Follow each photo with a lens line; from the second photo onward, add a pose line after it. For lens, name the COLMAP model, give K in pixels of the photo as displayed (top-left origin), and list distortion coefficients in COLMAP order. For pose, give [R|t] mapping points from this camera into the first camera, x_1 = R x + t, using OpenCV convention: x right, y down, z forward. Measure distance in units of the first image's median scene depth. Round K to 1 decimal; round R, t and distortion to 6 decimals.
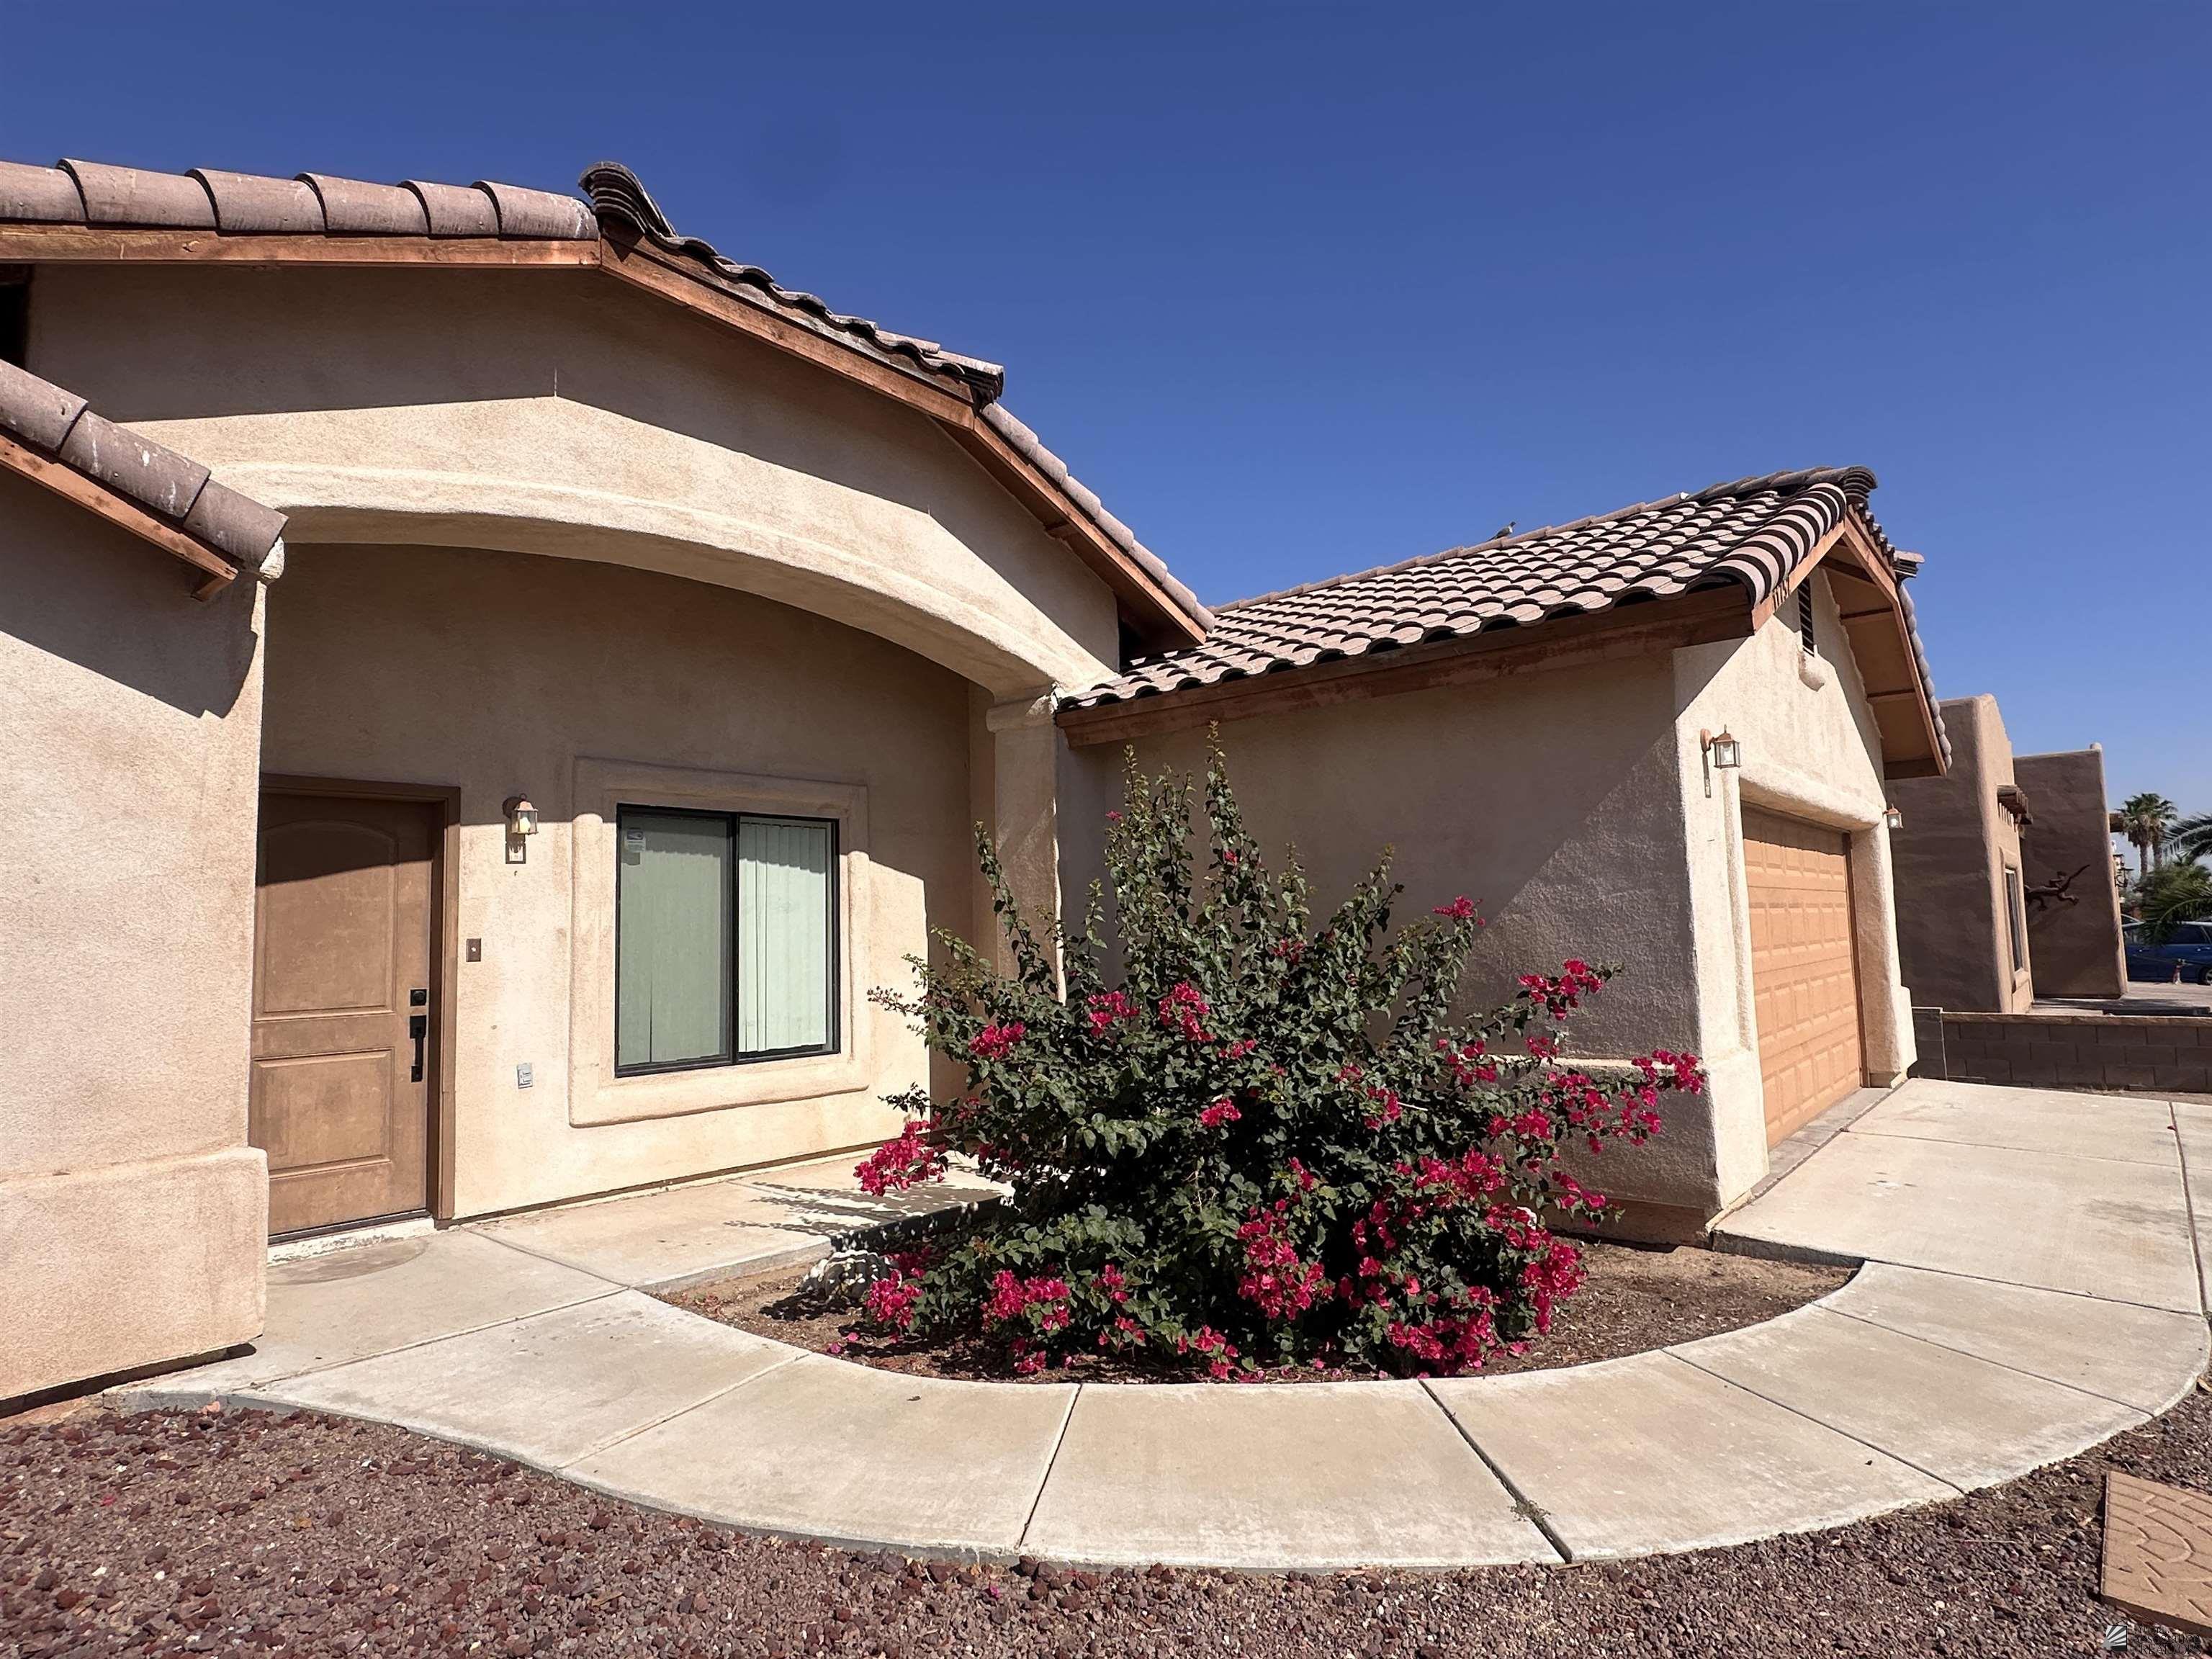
lens RADIAL K [[1189.4, 0, 1106.0], [0, 1189.4, 829.5], [0, 0, 1]] dist [-0.003660, -0.000677]
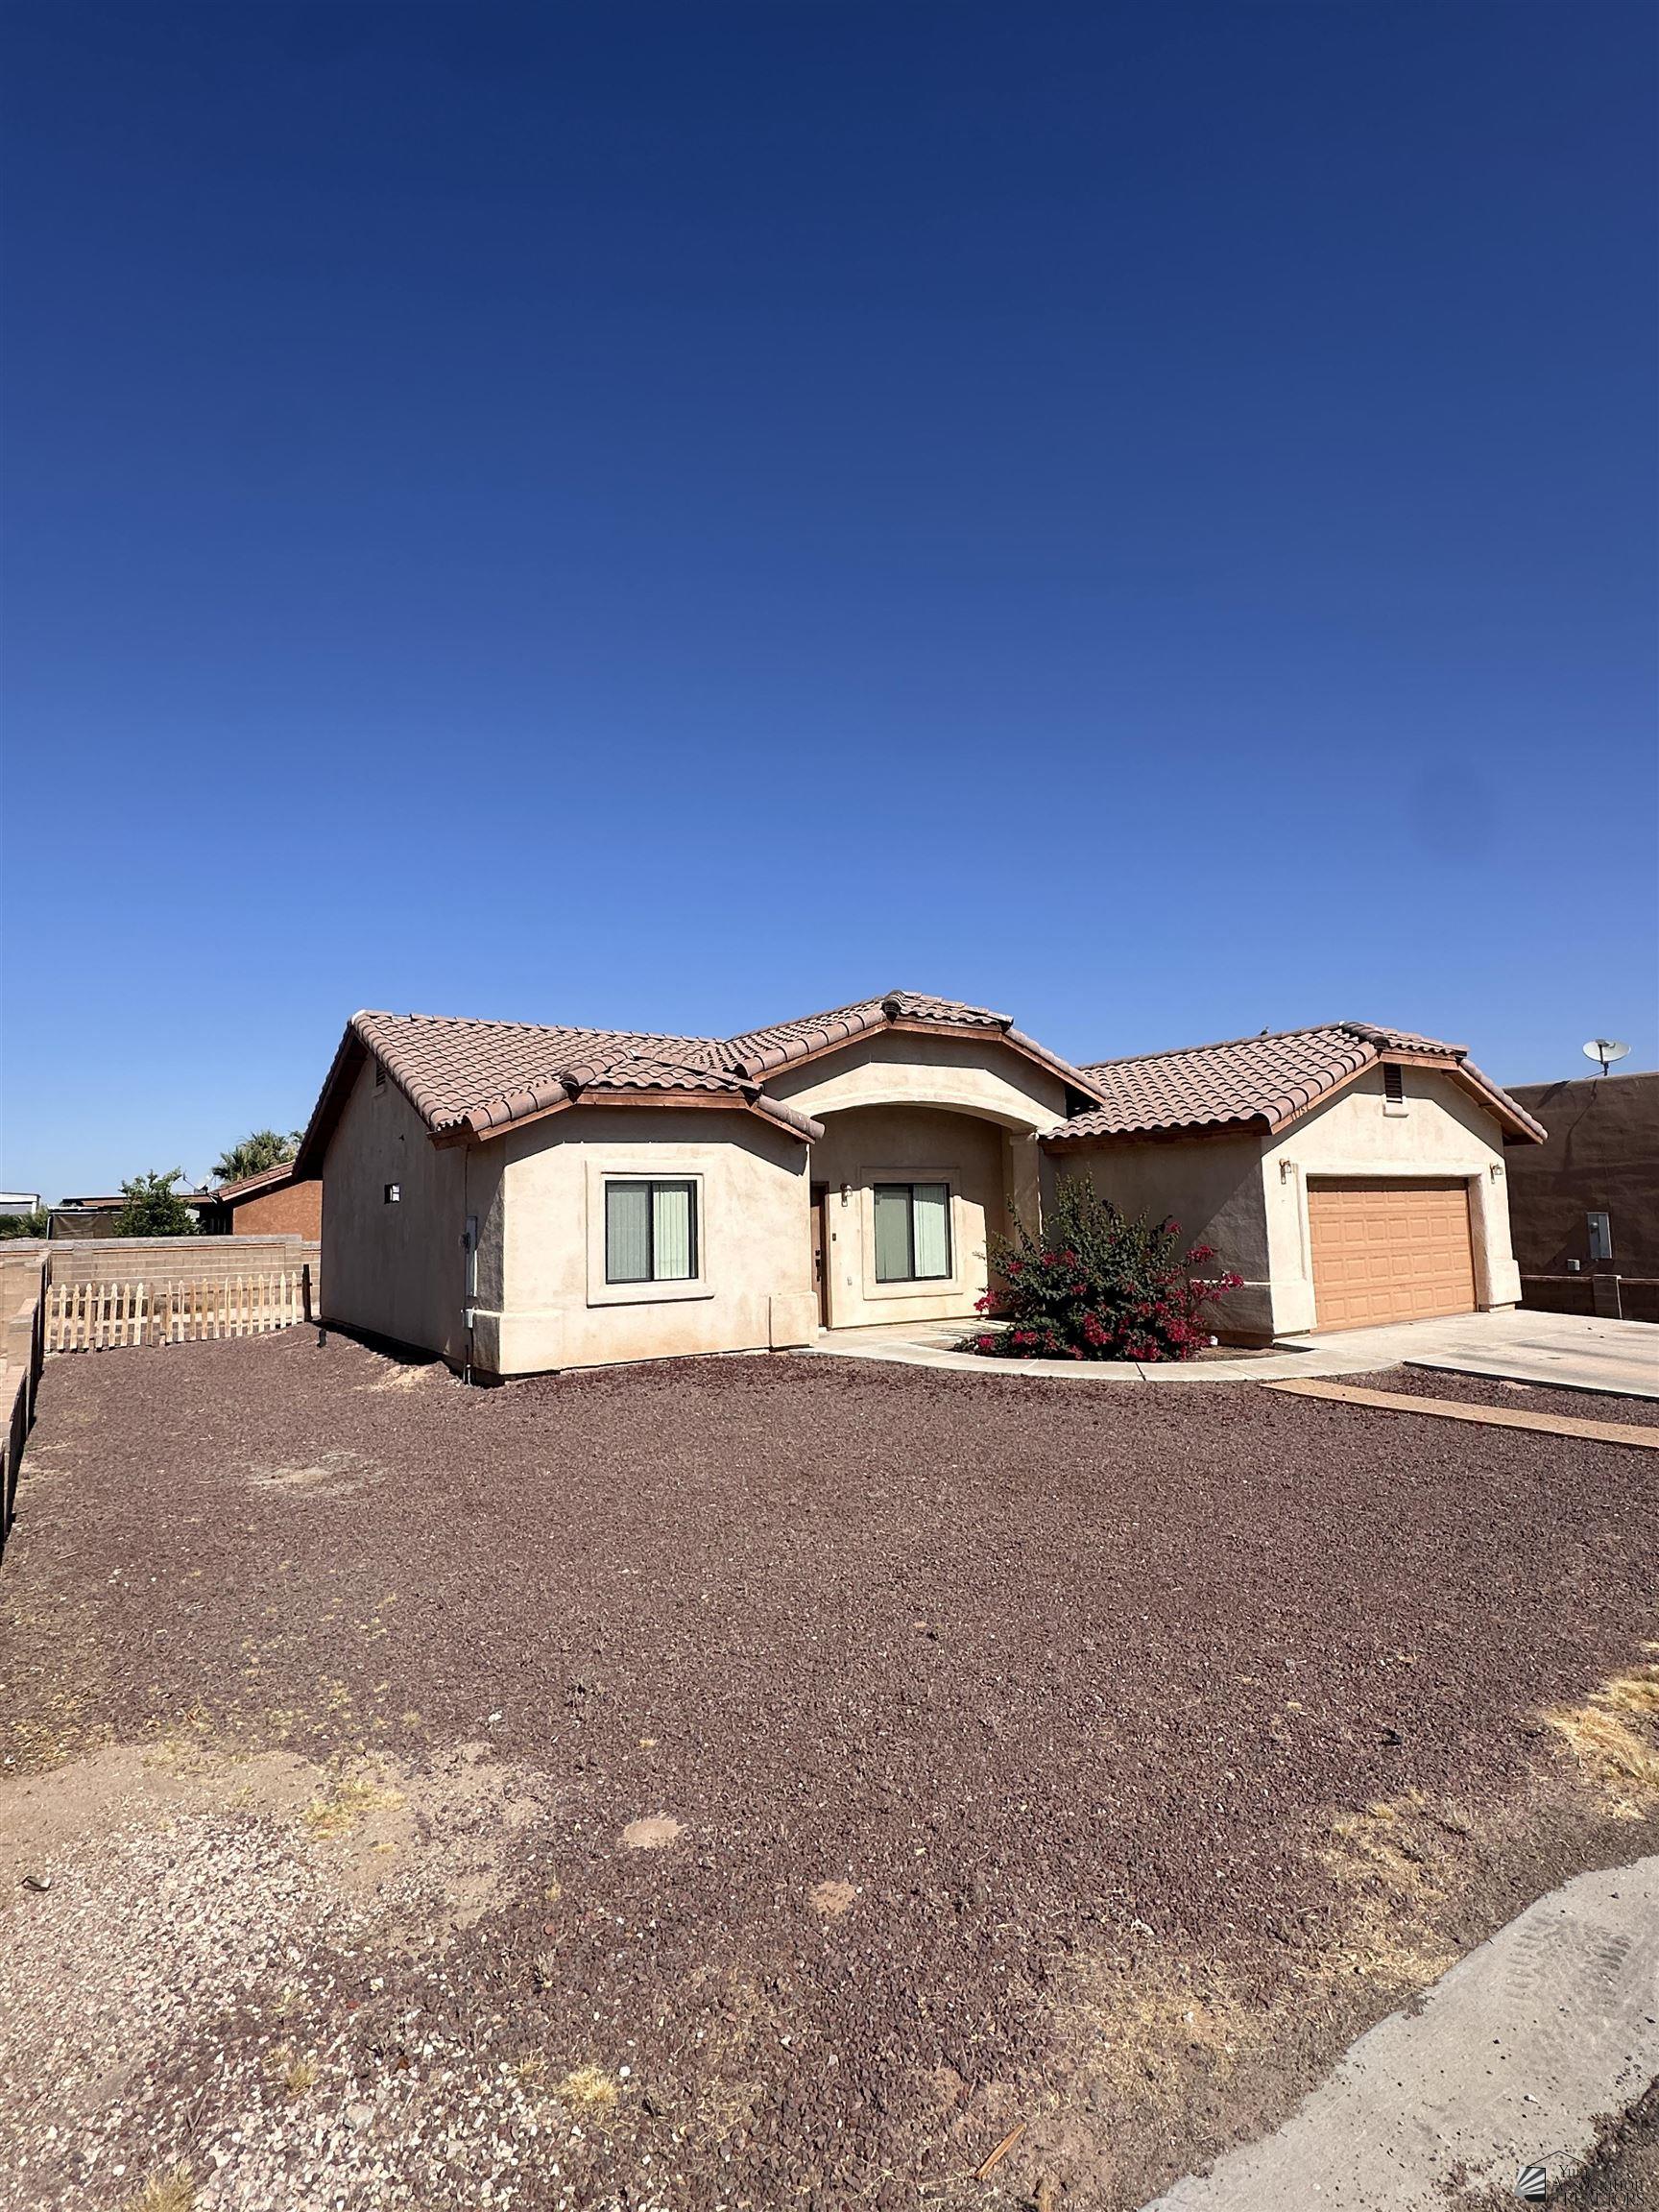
lens RADIAL K [[1088.1, 0, 829.5], [0, 1088.1, 1106.0], [0, 0, 1]] dist [0.001530, 0.000024]
pose [[0.965180, -0.021404, -0.260711, 0.161058], [0.019746, 0.999765, -0.008977, -0.196487], [0.260842, 0.003516, 0.965375, -1.585538]]
